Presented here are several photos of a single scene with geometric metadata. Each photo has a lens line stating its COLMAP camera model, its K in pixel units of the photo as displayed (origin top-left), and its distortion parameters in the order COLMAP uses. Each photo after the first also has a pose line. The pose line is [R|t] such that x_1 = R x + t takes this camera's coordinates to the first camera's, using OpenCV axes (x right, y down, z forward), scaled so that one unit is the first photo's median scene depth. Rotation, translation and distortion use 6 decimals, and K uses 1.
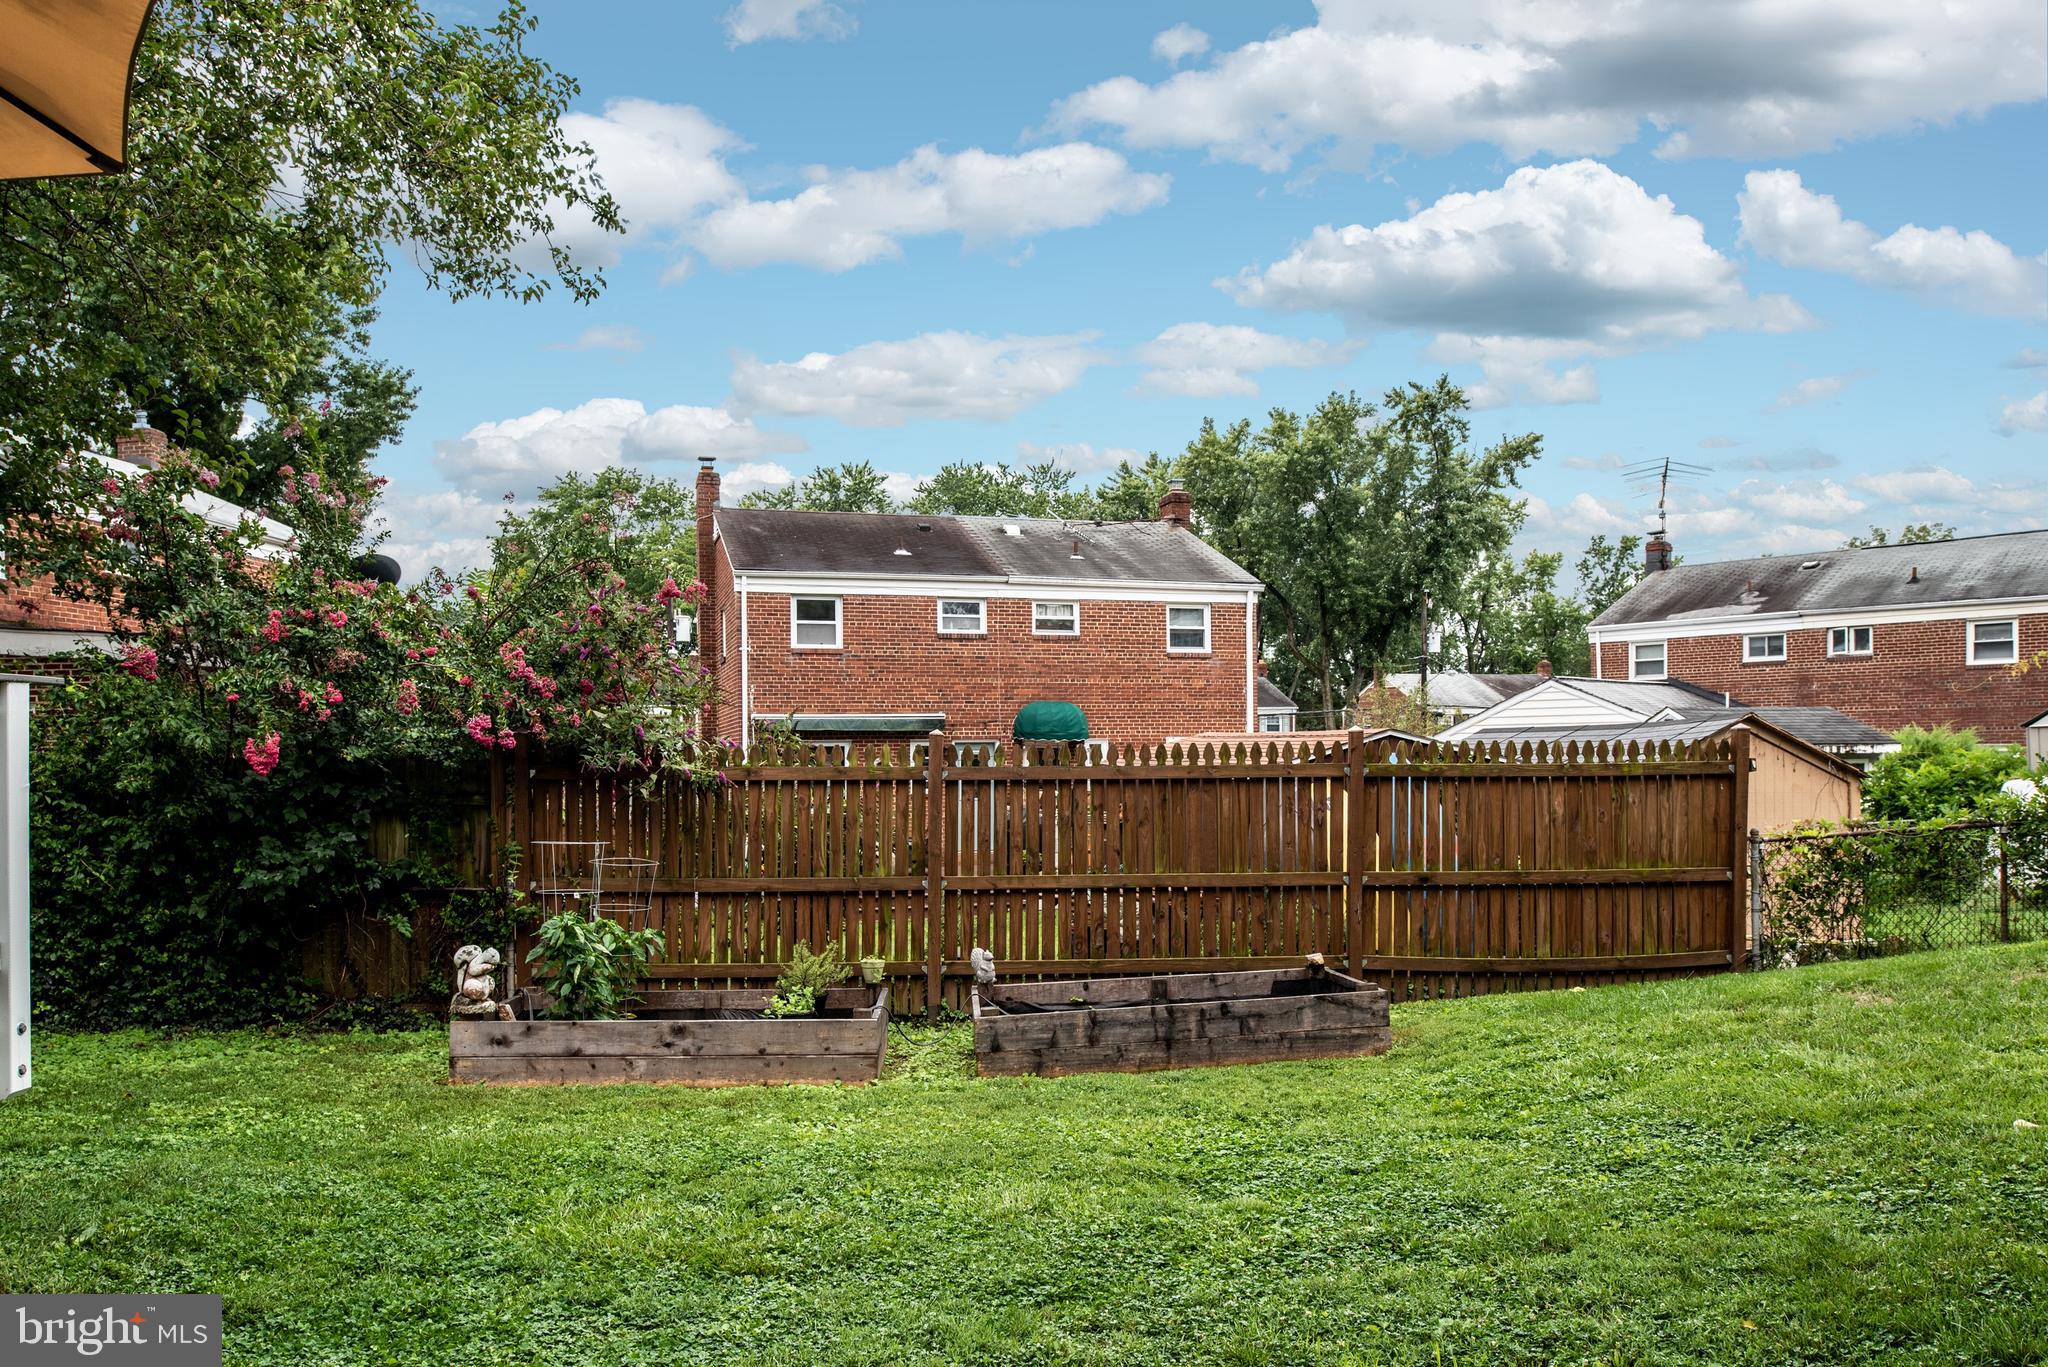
lens RADIAL K [[1493.0, 0, 1023.9], [0, 1493.0, 767.0], [0, 0, 1]] dist [-0.003093, -0.002421]
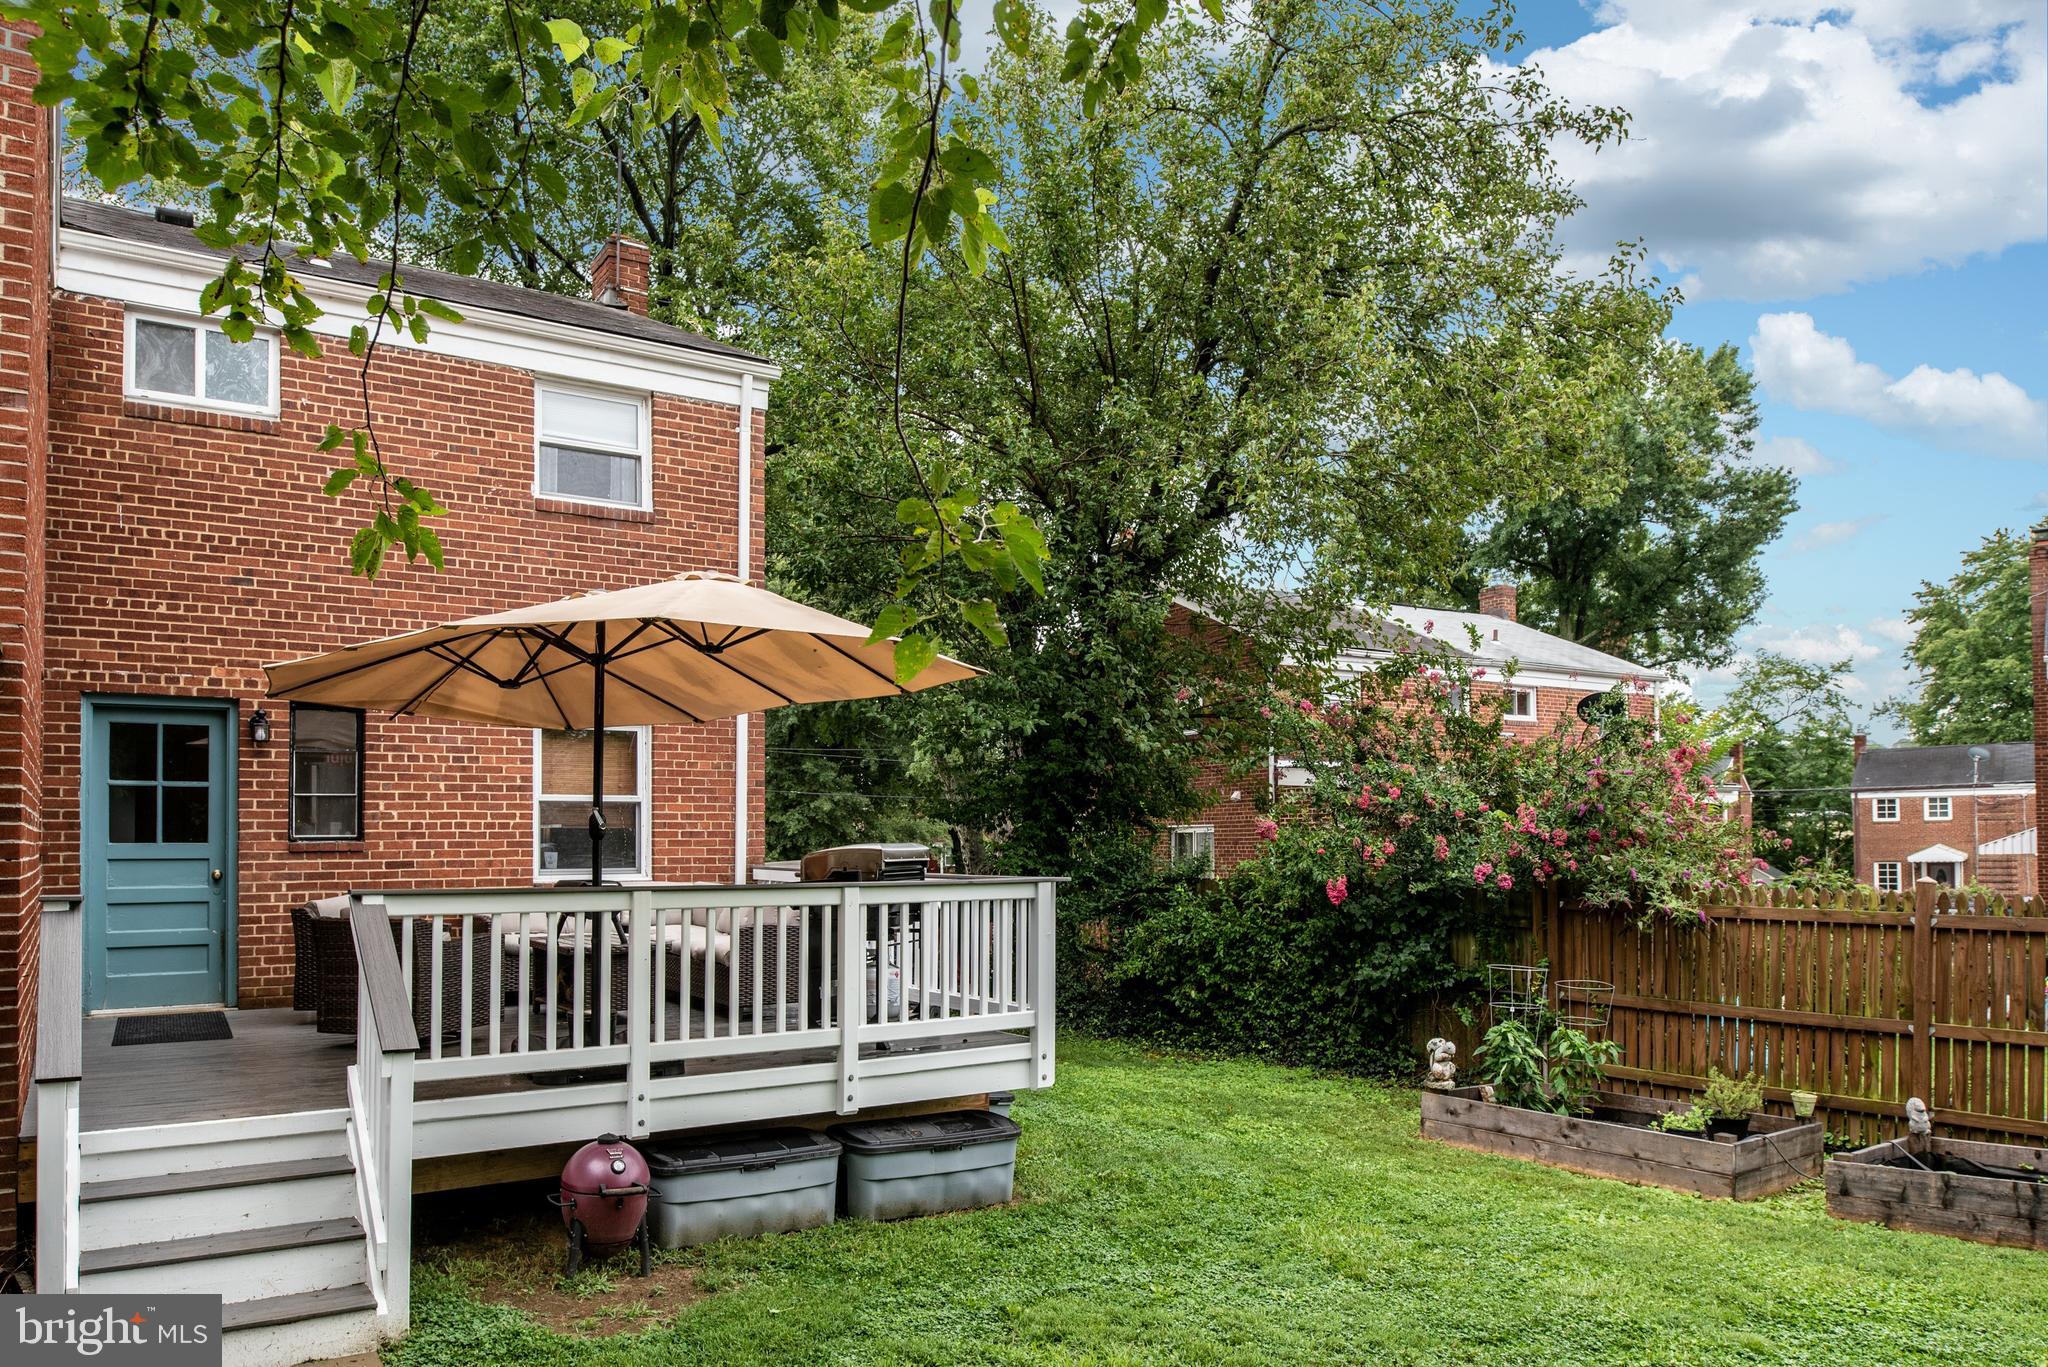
lens RADIAL K [[1462.7, 0, 1035.9], [0, 1462.7, 807.2], [0, 0, 1]] dist [-0.008163, -0.007485]
pose [[0.595368, -0.008088, -0.803412, 0.405457], [-0.006345, 0.999871, -0.014768, -0.058296], [0.803428, 0.013890, 0.595240, -0.078968]]
